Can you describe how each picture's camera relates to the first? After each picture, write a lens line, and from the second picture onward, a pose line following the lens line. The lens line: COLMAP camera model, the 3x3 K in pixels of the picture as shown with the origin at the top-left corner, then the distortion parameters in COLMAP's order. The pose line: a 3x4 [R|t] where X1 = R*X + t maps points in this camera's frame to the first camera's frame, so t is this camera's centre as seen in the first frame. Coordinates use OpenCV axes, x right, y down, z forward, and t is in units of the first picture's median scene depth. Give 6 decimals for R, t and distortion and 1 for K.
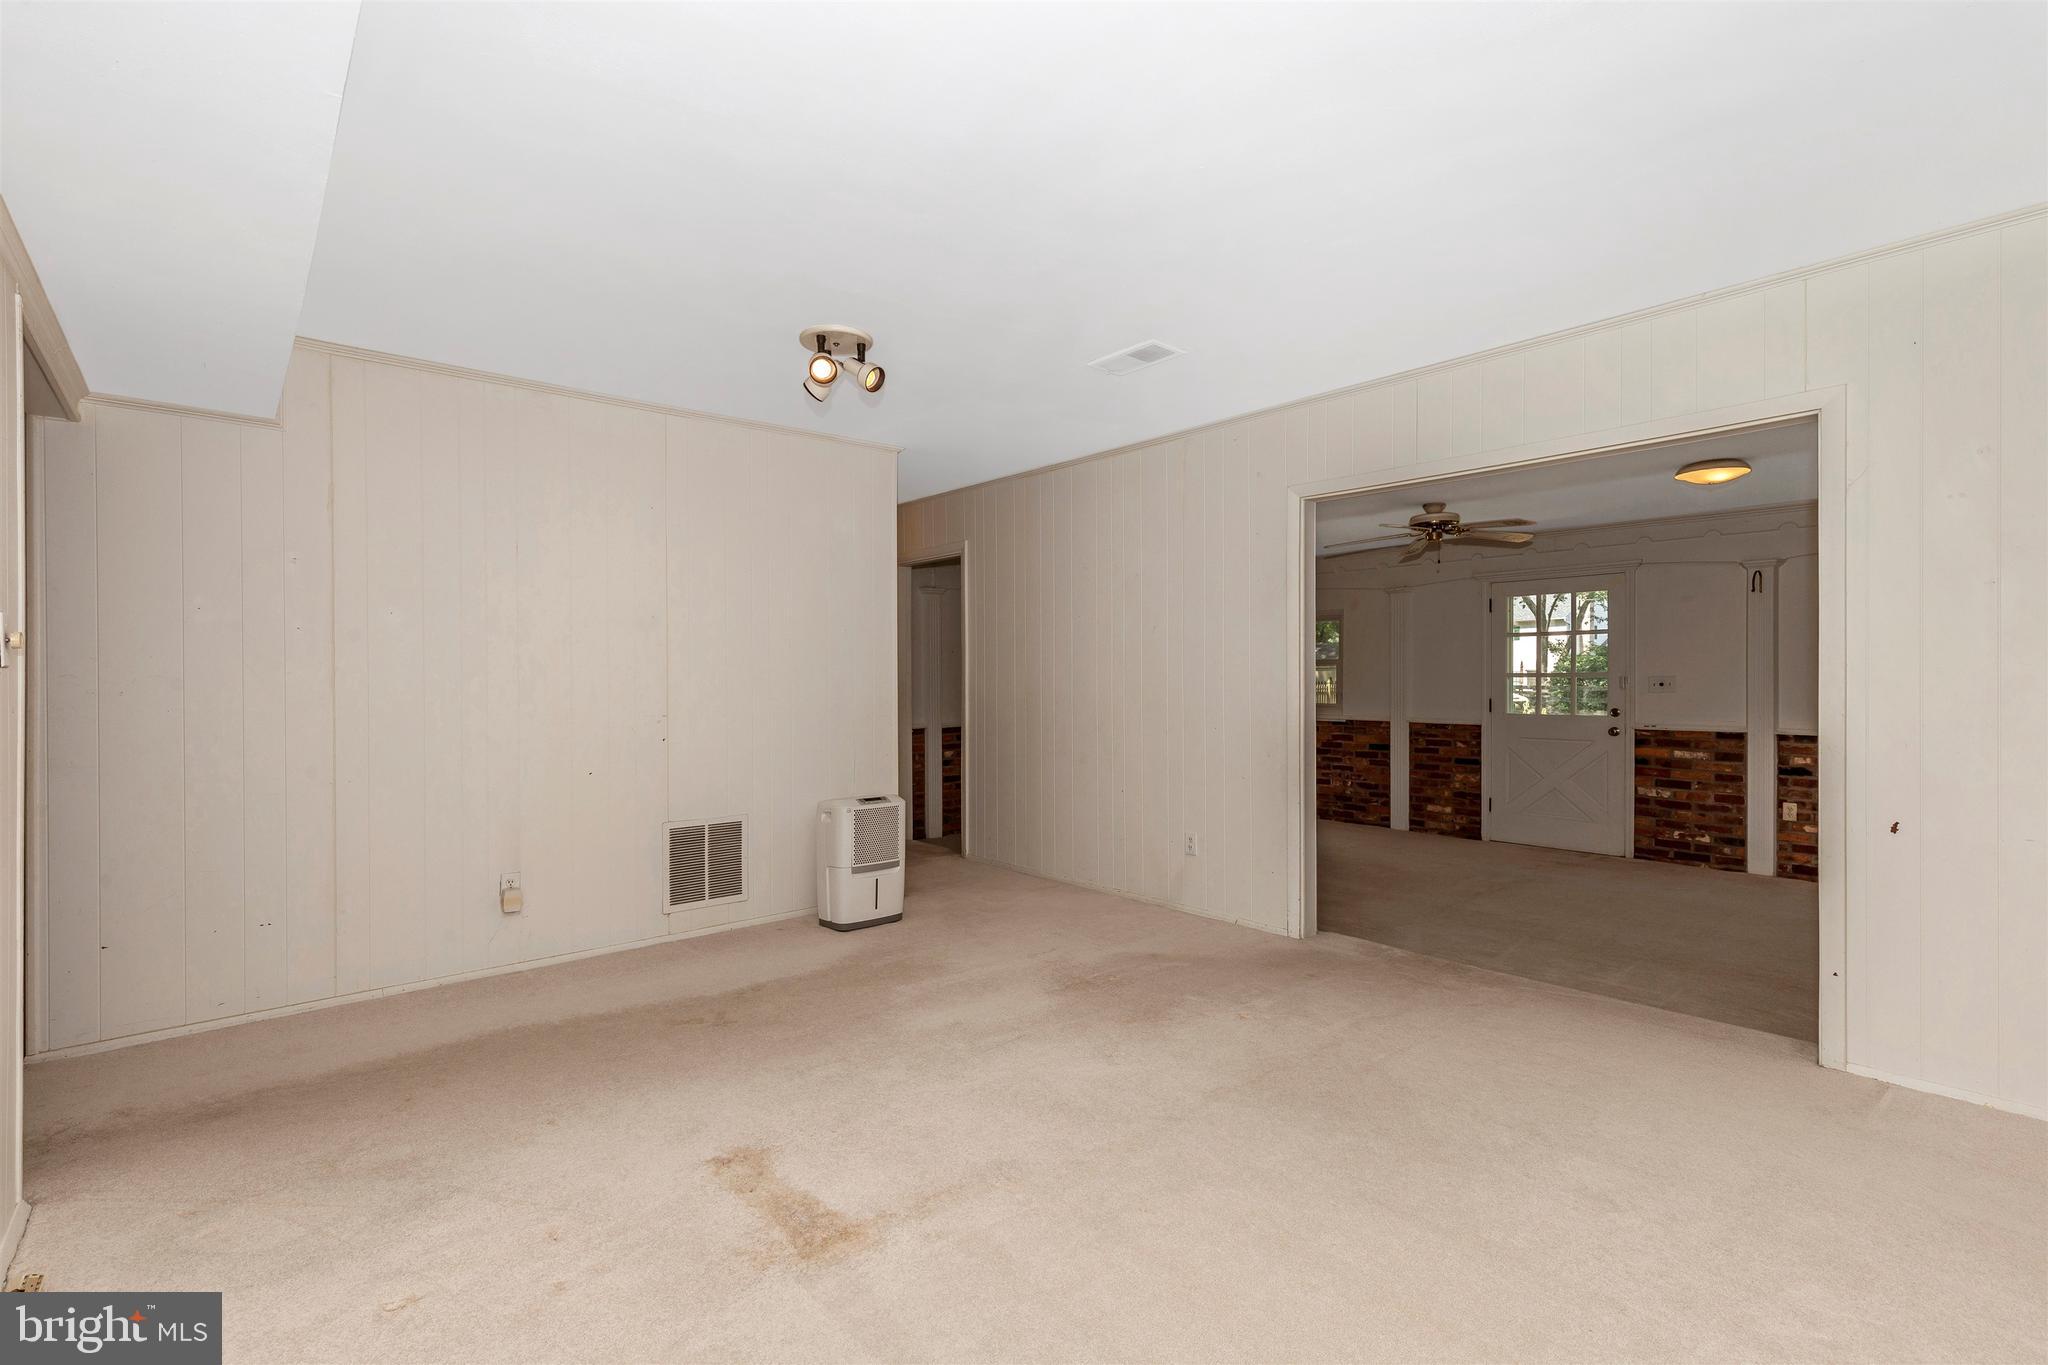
lens RADIAL K [[937.3, 0, 1012.5], [0, 937.3, 697.1], [0, 0, 1]] dist [0.013749, -0.002919]
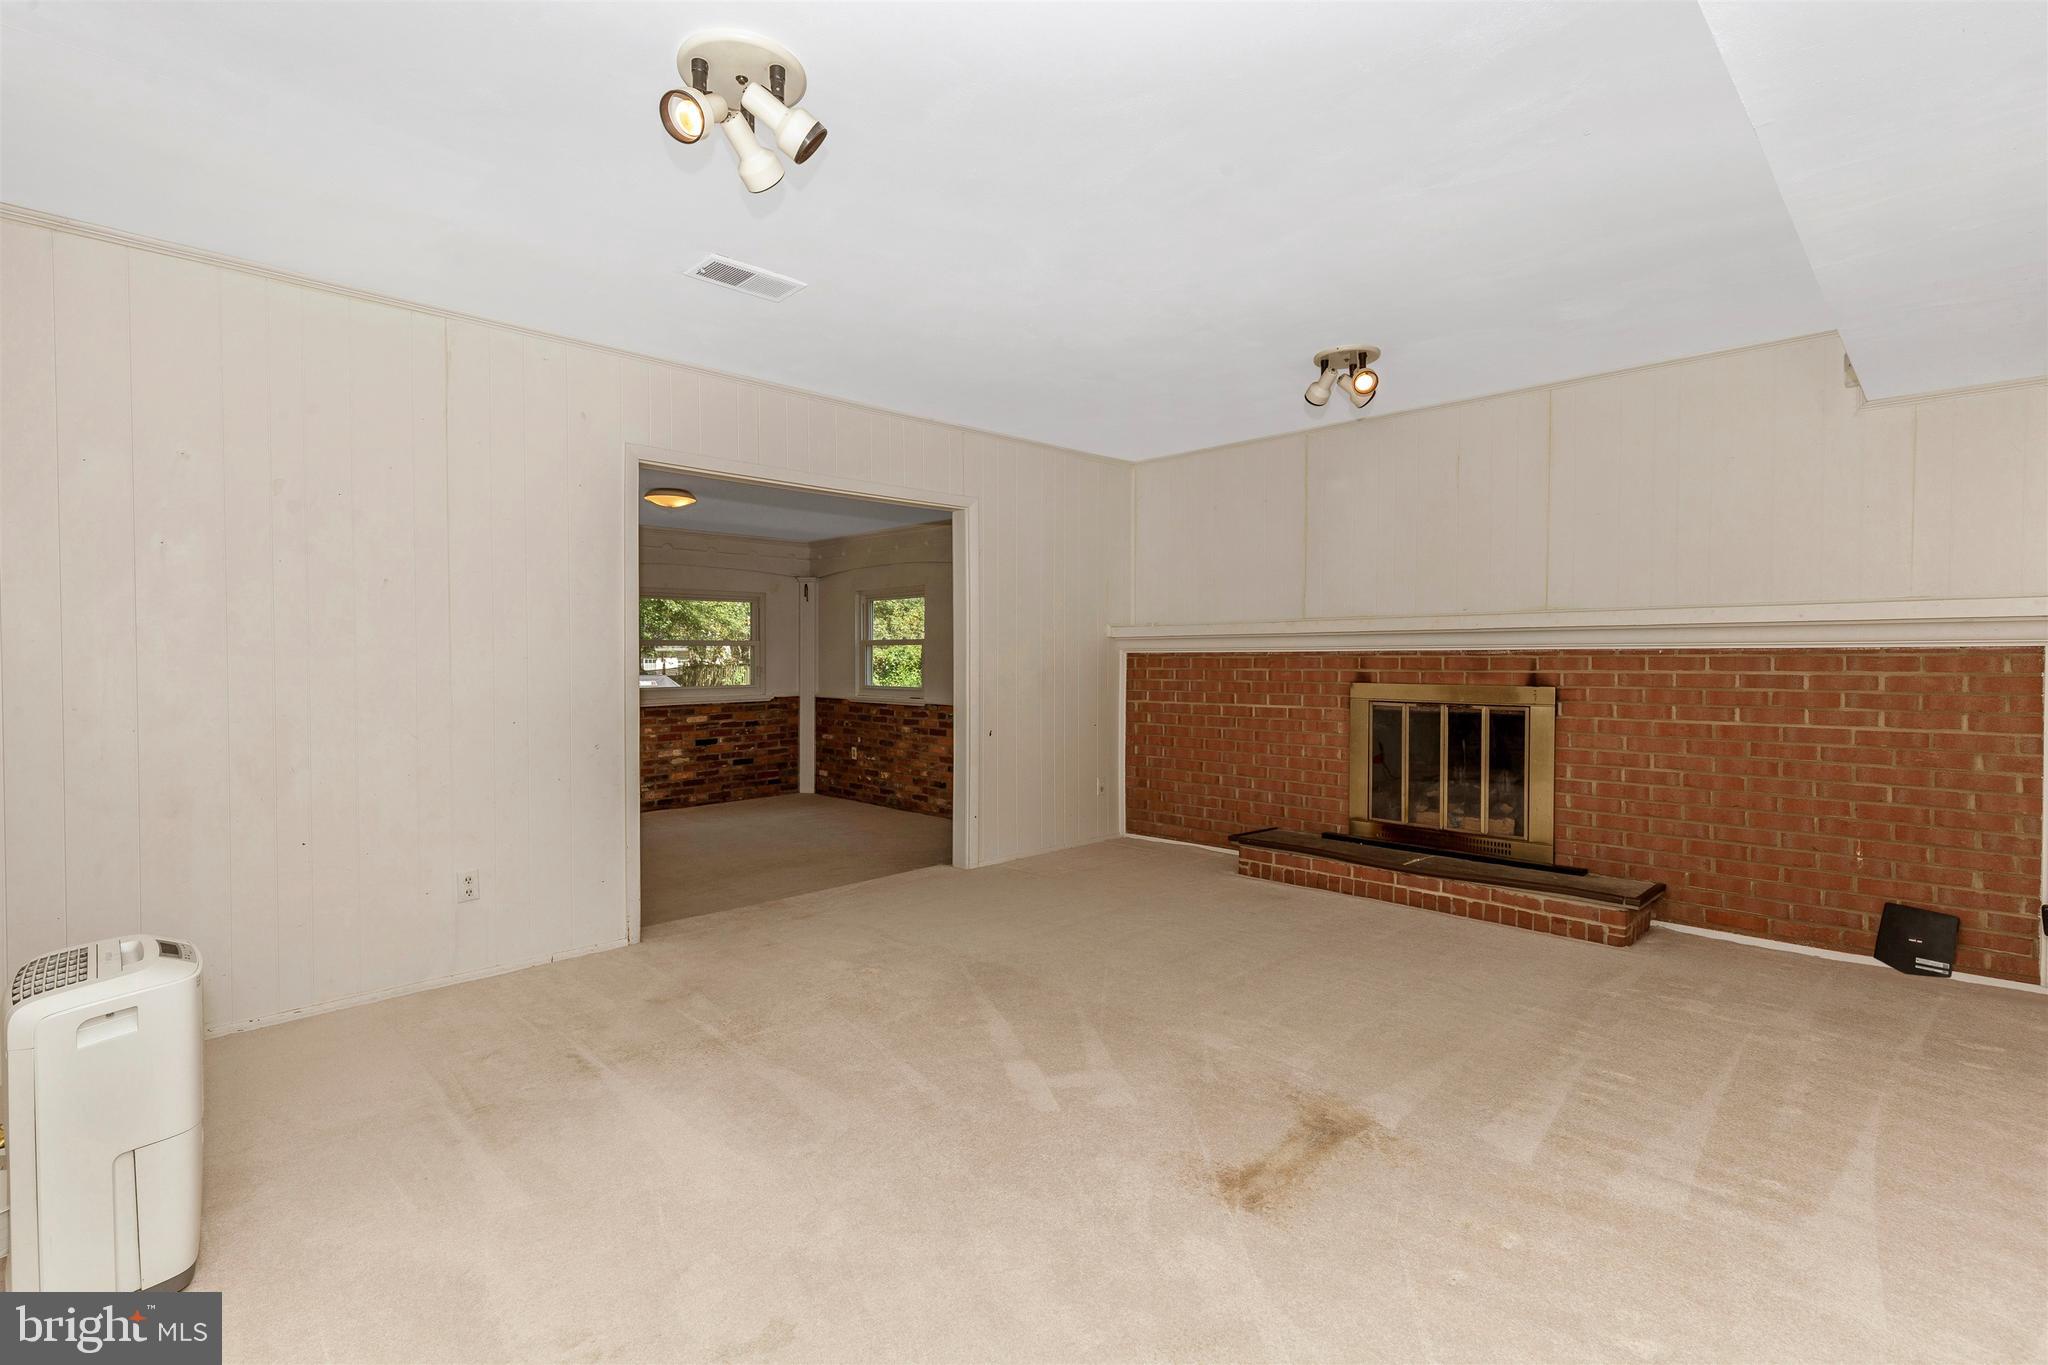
lens RADIAL K [[937.3, 0, 1033.2], [0, 937.3, 662.8], [0, 0, 1]] dist [0.013749, -0.002919]
pose [[-0.100712, -0.004691, 0.994905, -0.368279], [0.022554, 0.999721, 0.006997, -0.008433], [-0.994660, 0.023144, -0.100578, 0.415895]]
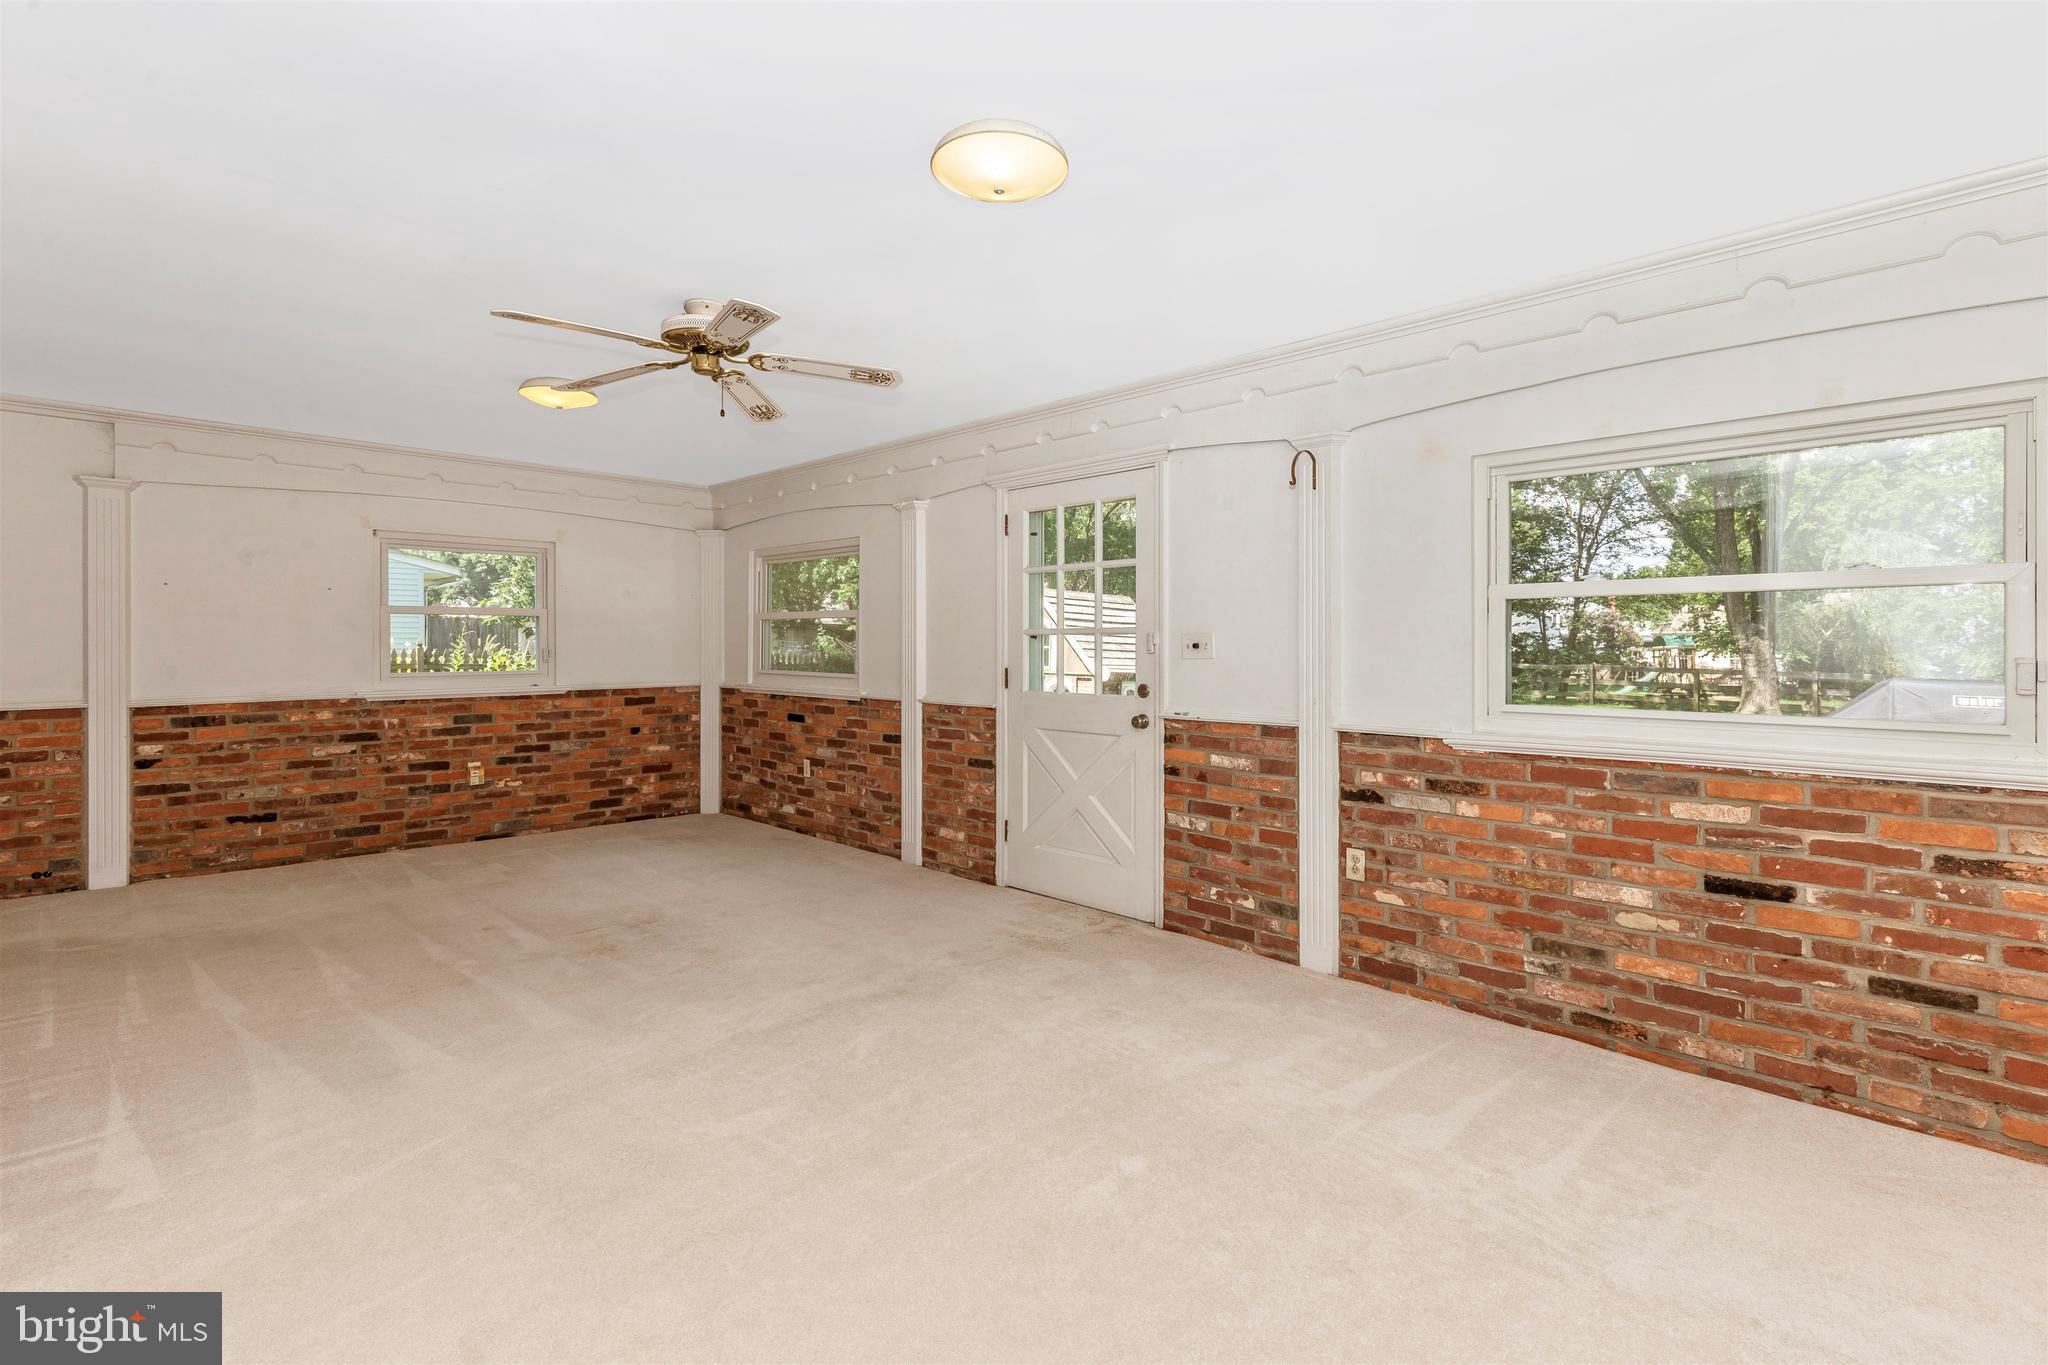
lens RADIAL K [[937.3, 0, 974.7], [0, 937.3, 638.4], [0, 0, 1]] dist [0.013749, -0.002919]
pose [[0.997486, 0.012008, 0.069841, 0.438735], [-0.009706, 0.999401, -0.033209, 0.002979], [-0.070198, 0.032448, 0.997005, 0.349009]]
